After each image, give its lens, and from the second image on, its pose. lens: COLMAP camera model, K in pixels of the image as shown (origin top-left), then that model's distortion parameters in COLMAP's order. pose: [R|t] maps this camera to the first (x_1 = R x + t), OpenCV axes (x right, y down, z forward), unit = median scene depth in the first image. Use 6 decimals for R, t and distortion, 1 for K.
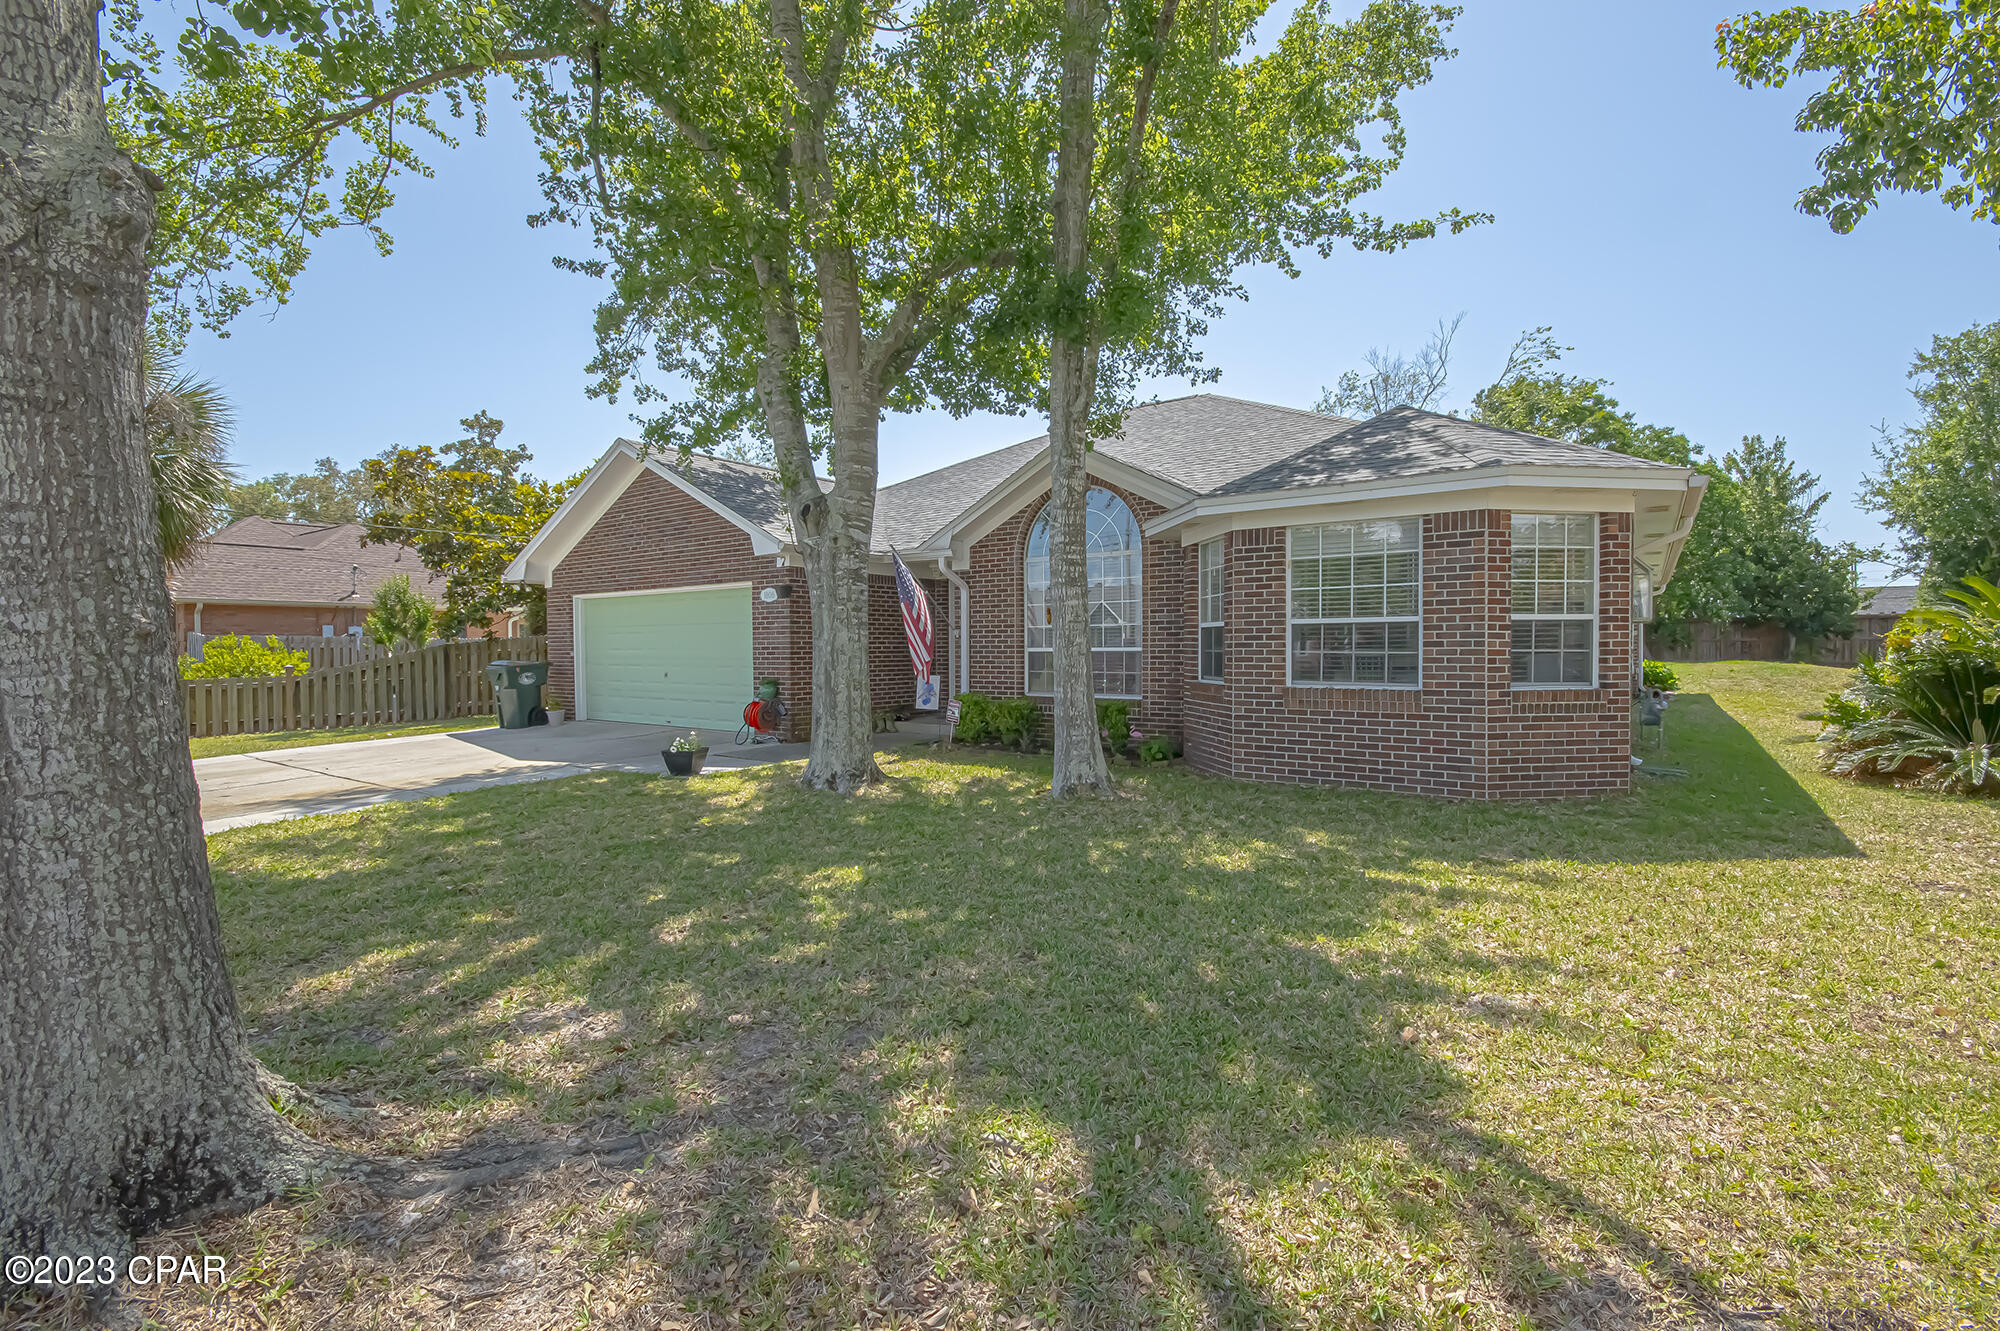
lens RADIAL K [[874.3, 0, 1008.1], [0, 874.3, 665.4], [0, 0, 1]] dist [-0.000635, 0.000168]
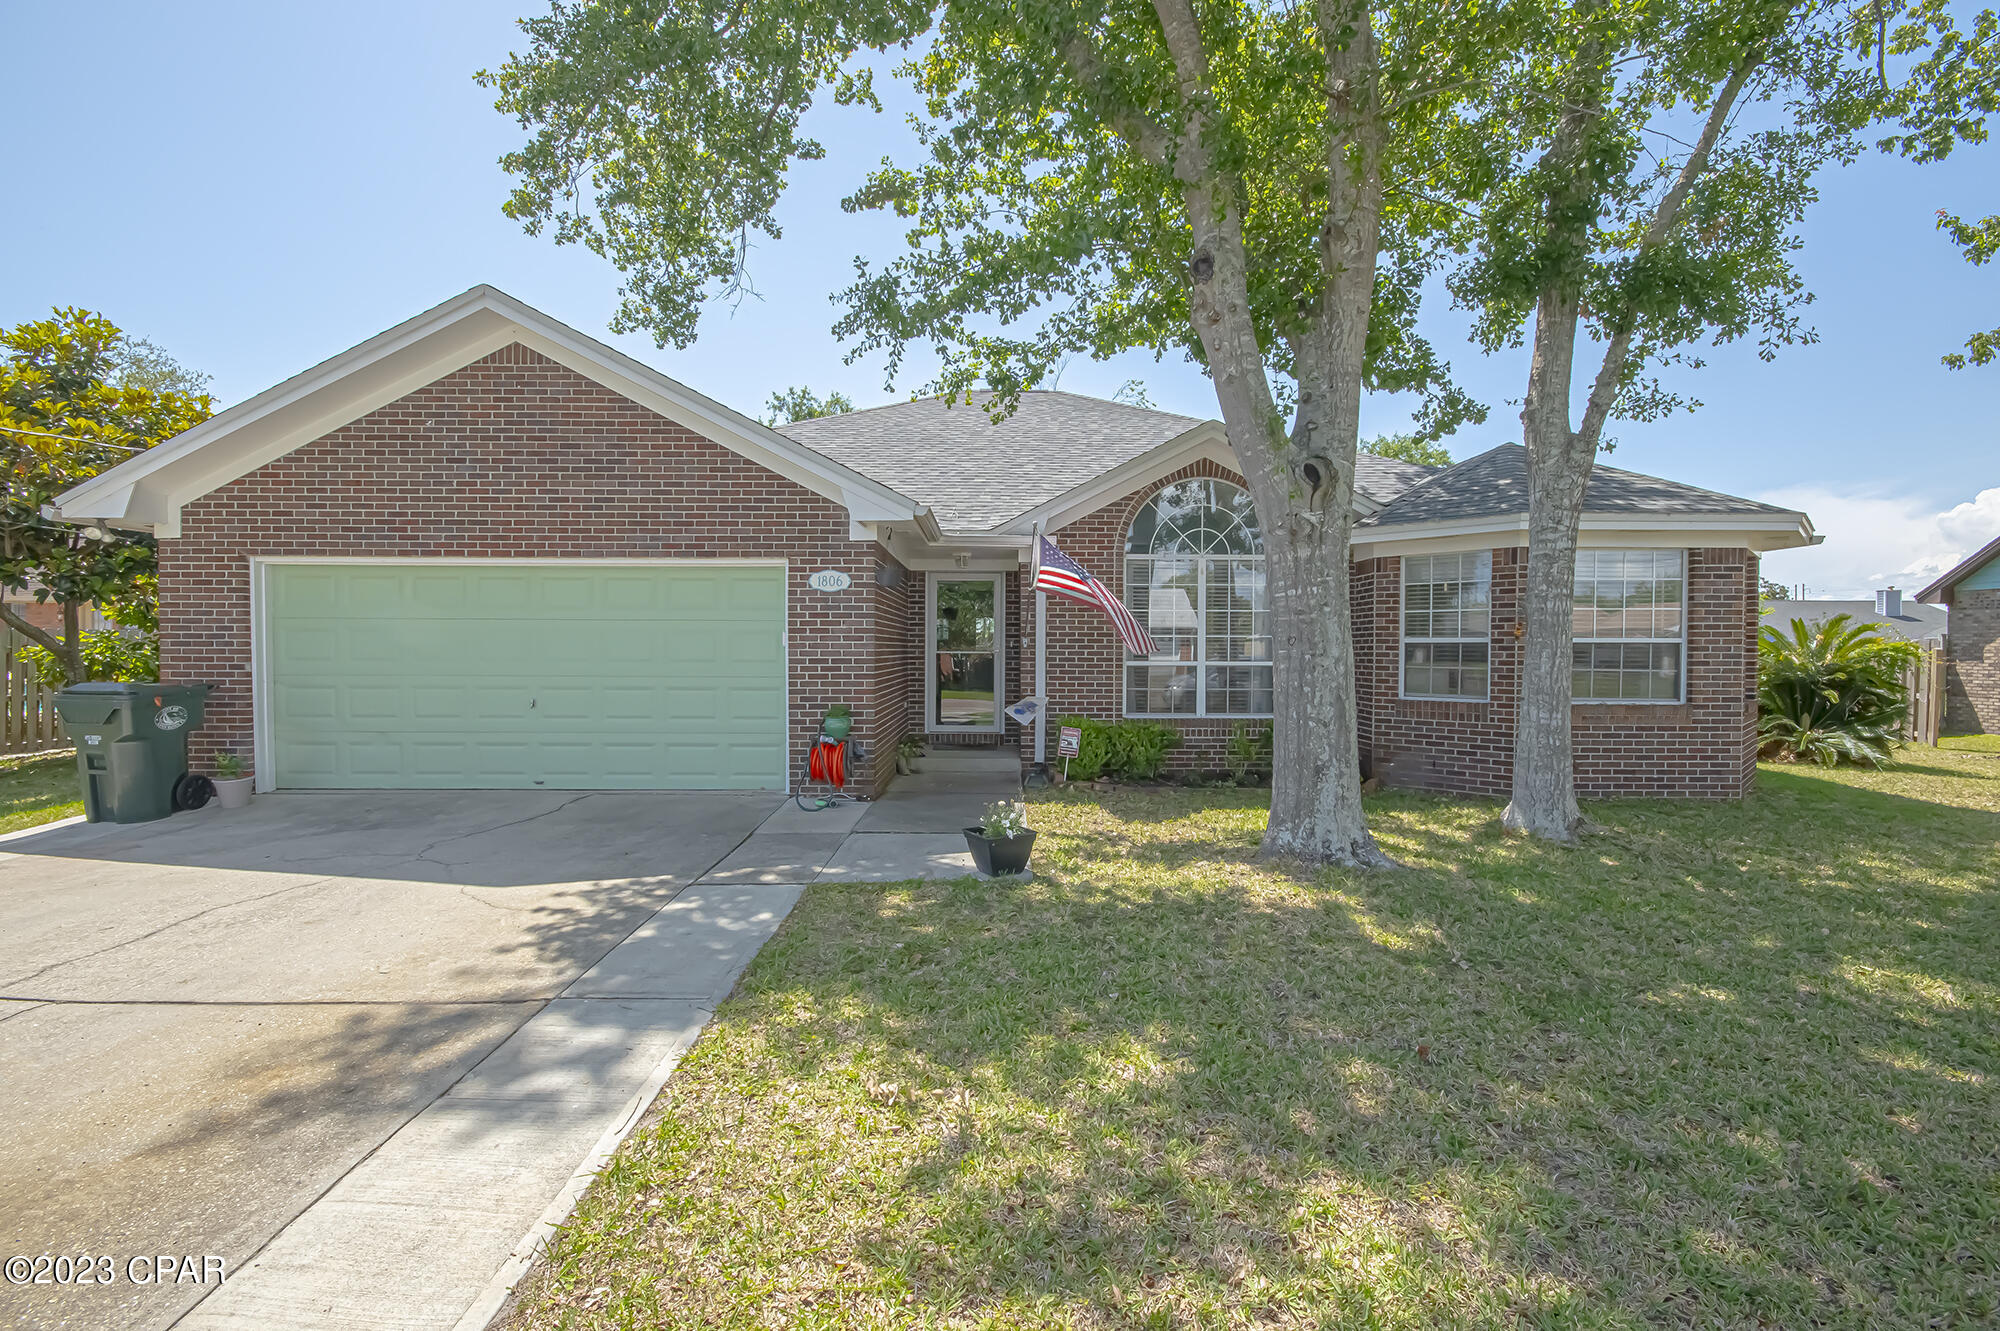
lens RADIAL K [[884.6, 0, 1011.2], [0, 884.6, 664.1], [0, 0, 1]] dist [-0.002141, -0.000089]
pose [[0.804669, -0.001343, 0.593721, -0.686801], [0.004224, 0.999985, -0.003464, -0.017673], [-0.593708, 0.005296, 0.804663, 0.462531]]
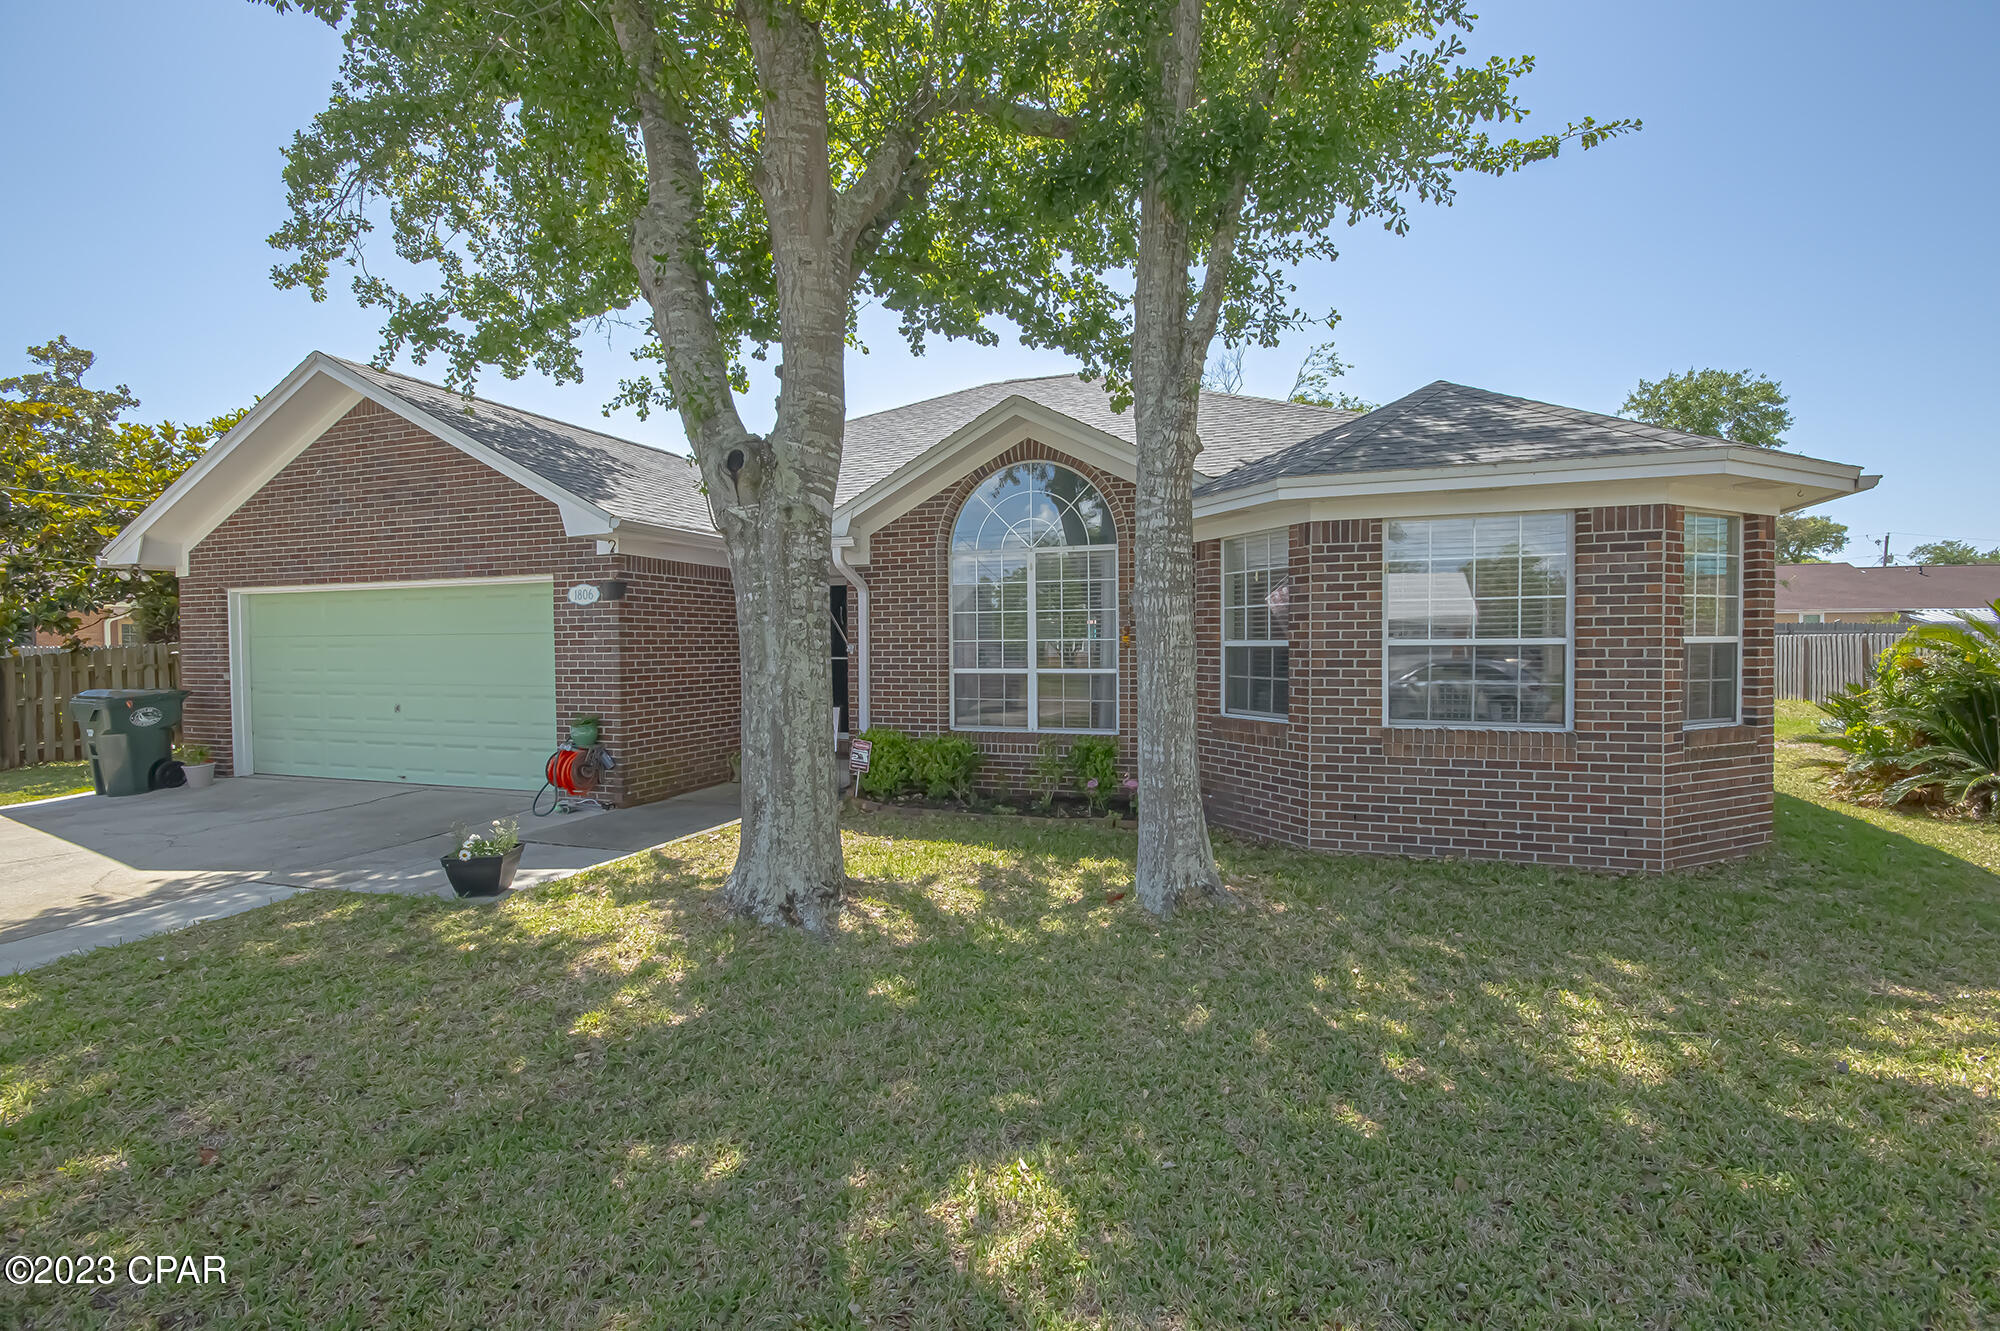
lens RADIAL K [[878.8, 0, 1012.7], [0, 878.8, 664.5], [0, 0, 1]] dist [0.016890, -0.017449]
pose [[0.959336, -0.007847, 0.282156, -0.177764], [0.007890, 0.999968, 0.000985, -0.028656], [-0.282155, 0.001281, 0.959368, 0.293248]]
